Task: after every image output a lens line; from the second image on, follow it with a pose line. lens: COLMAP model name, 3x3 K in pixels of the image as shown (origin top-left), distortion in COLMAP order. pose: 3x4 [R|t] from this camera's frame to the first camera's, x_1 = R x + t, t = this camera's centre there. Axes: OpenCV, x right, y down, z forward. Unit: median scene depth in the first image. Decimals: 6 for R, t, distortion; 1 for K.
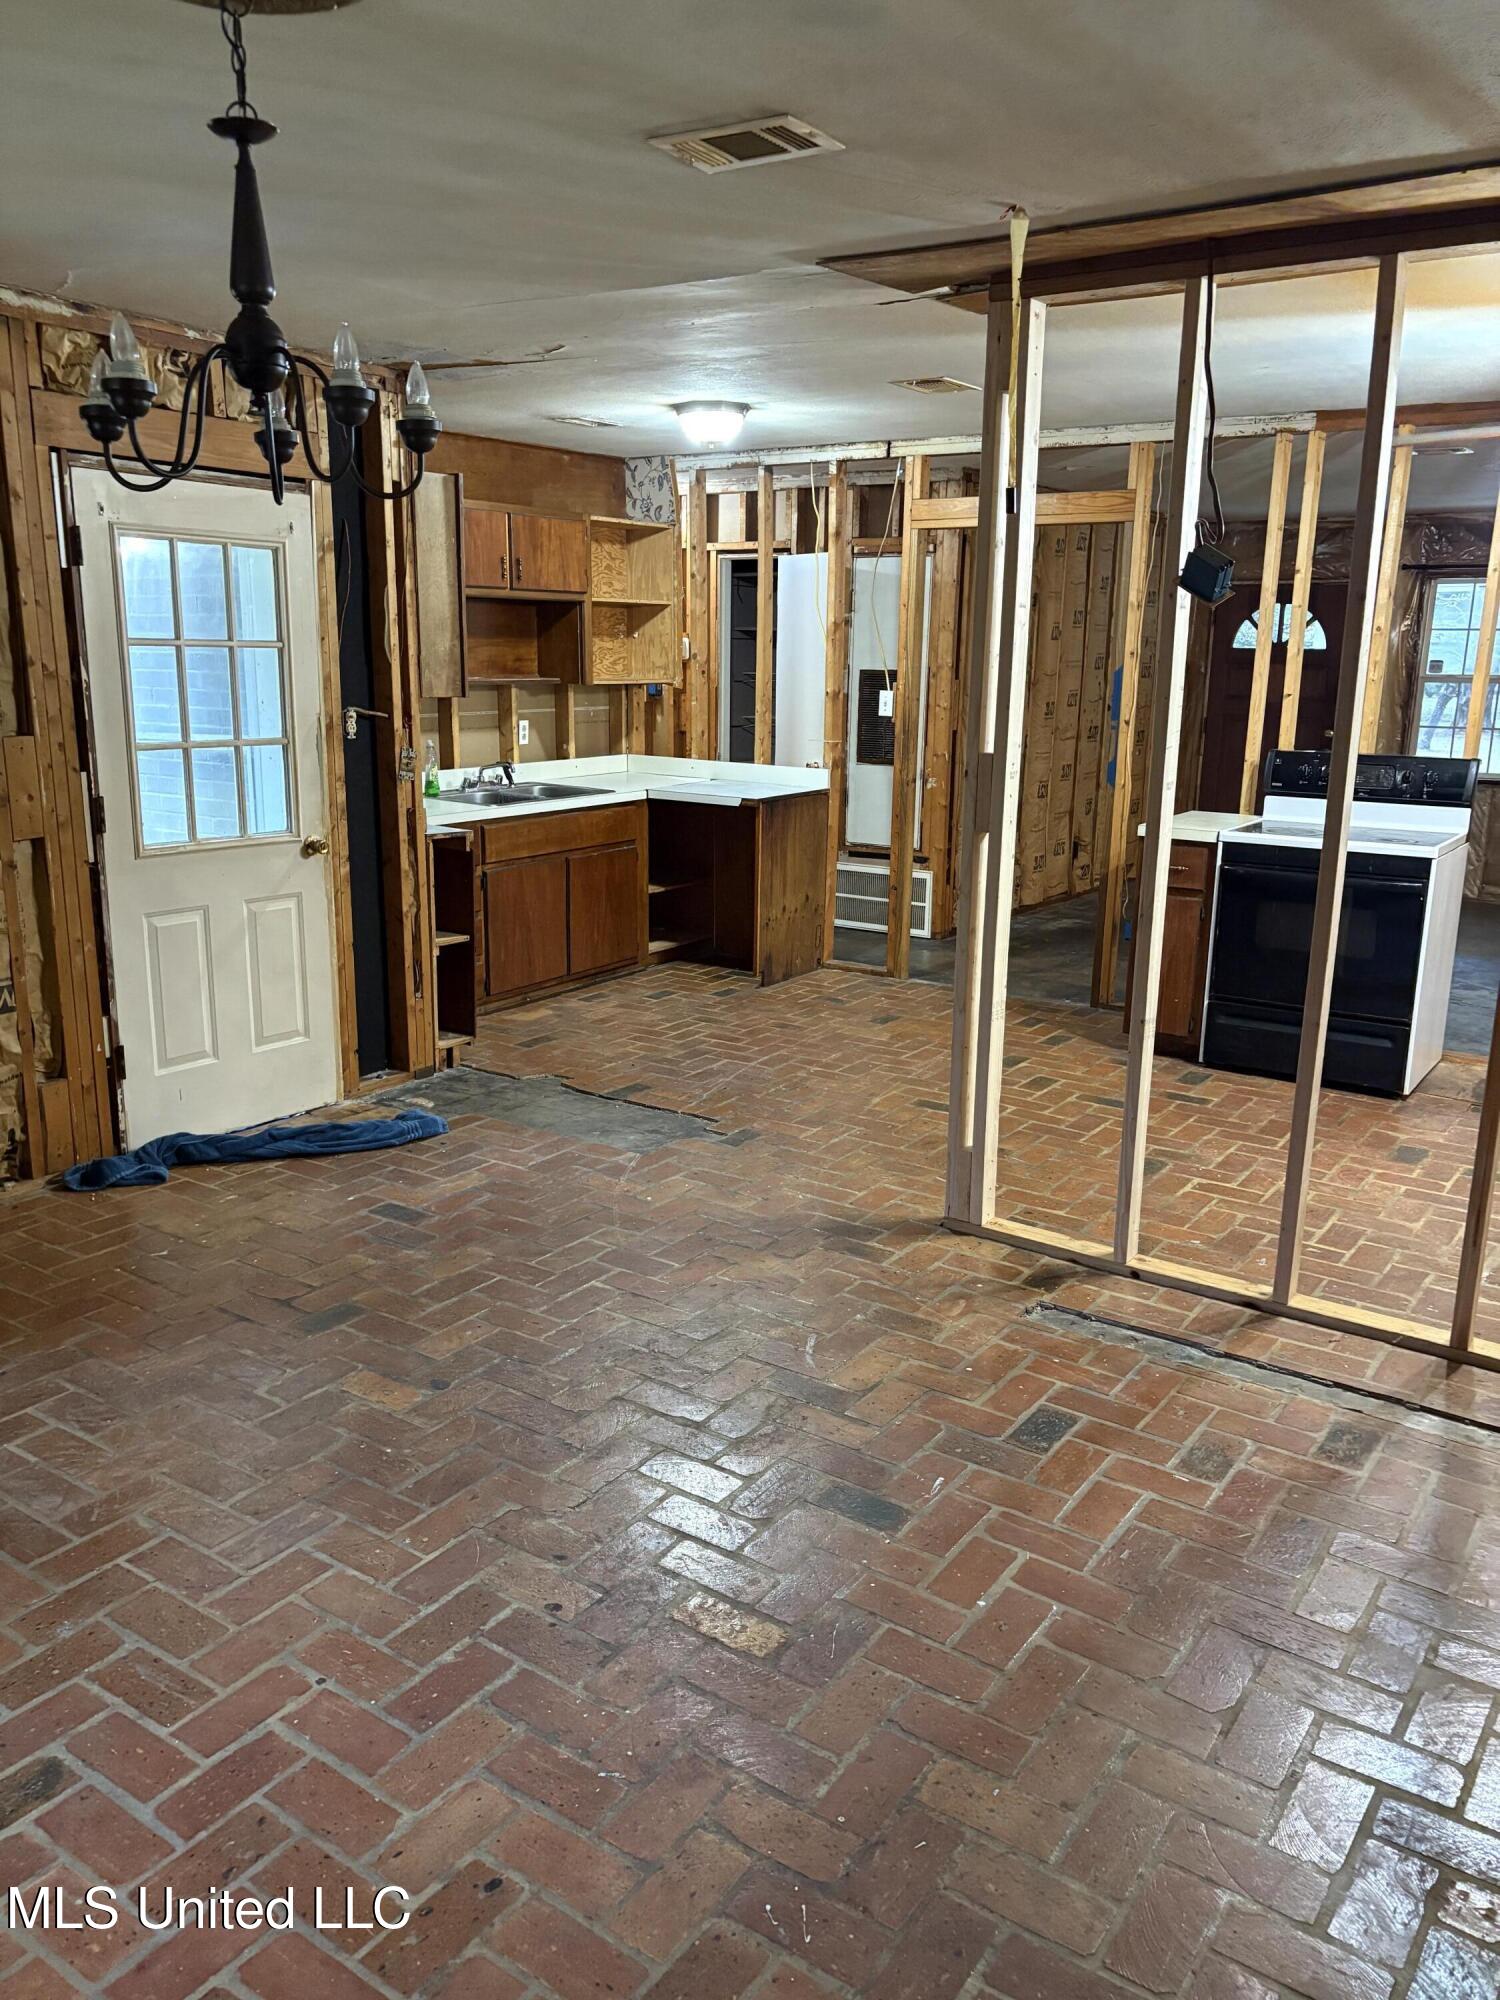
lens RADIAL K [[1485.0, 0, 750.0], [0, 1485.0, 1000.0], [0, 0, 1]] dist [0.068467, -0.151726]
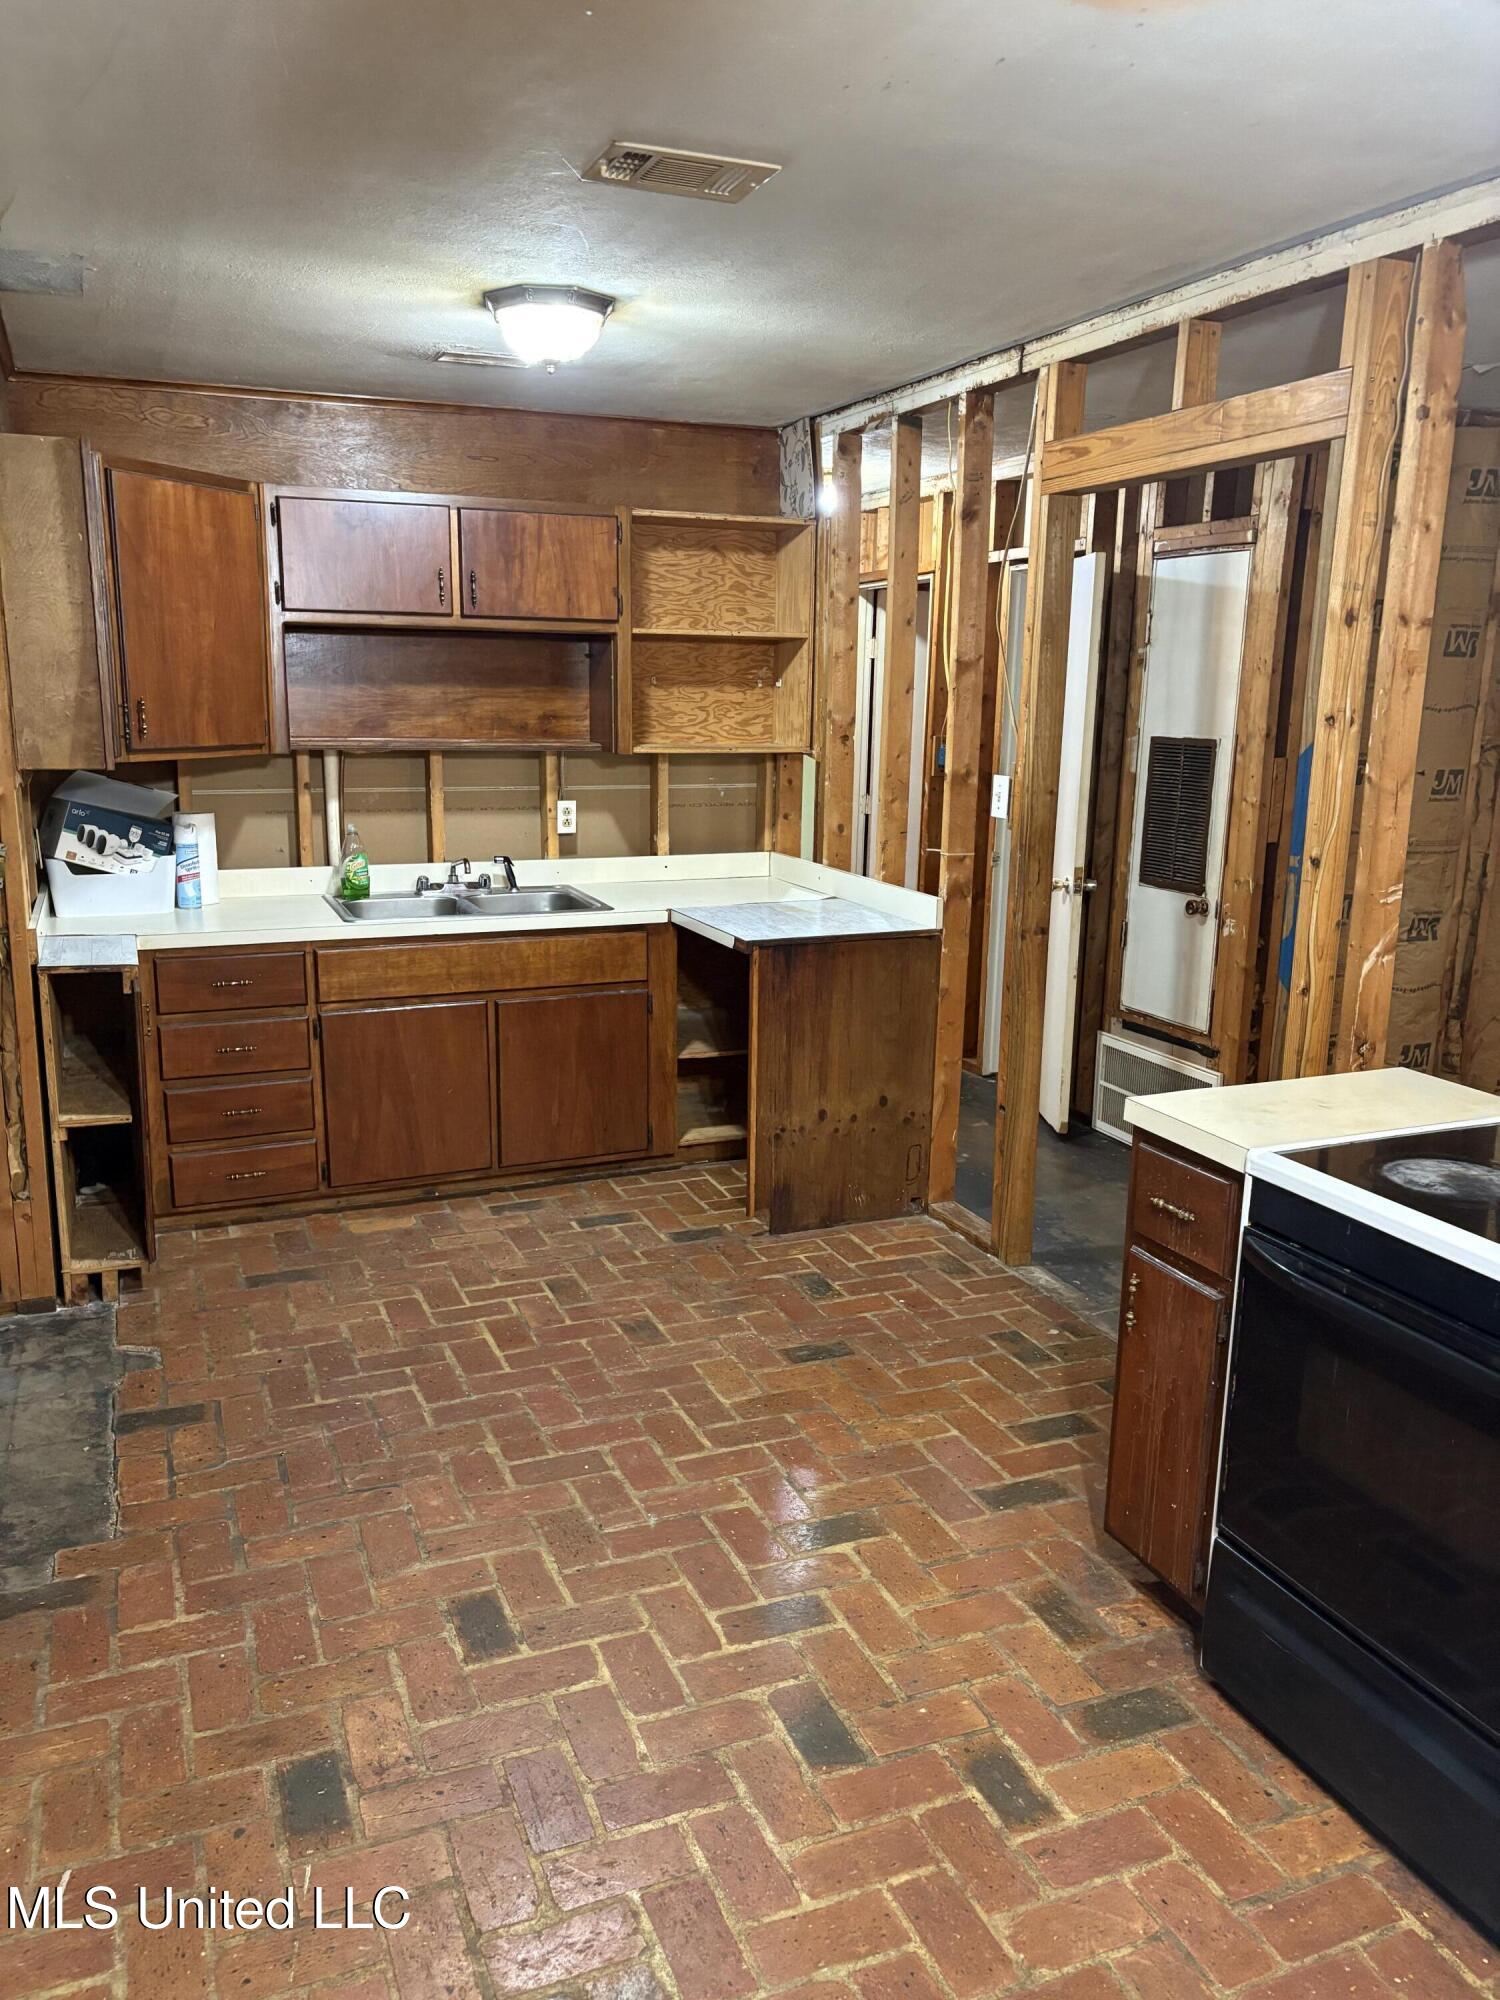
lens RADIAL K [[1485.0, 0, 750.0], [0, 1485.0, 1000.0], [0, 0, 1]] dist [0.068467, -0.151726]
pose [[0.839599, 0.112967, -0.531331, 0.333671], [-0.131394, 0.991325, 0.003141, -0.111100], [0.527077, 0.067177, 0.847158, 0.466822]]
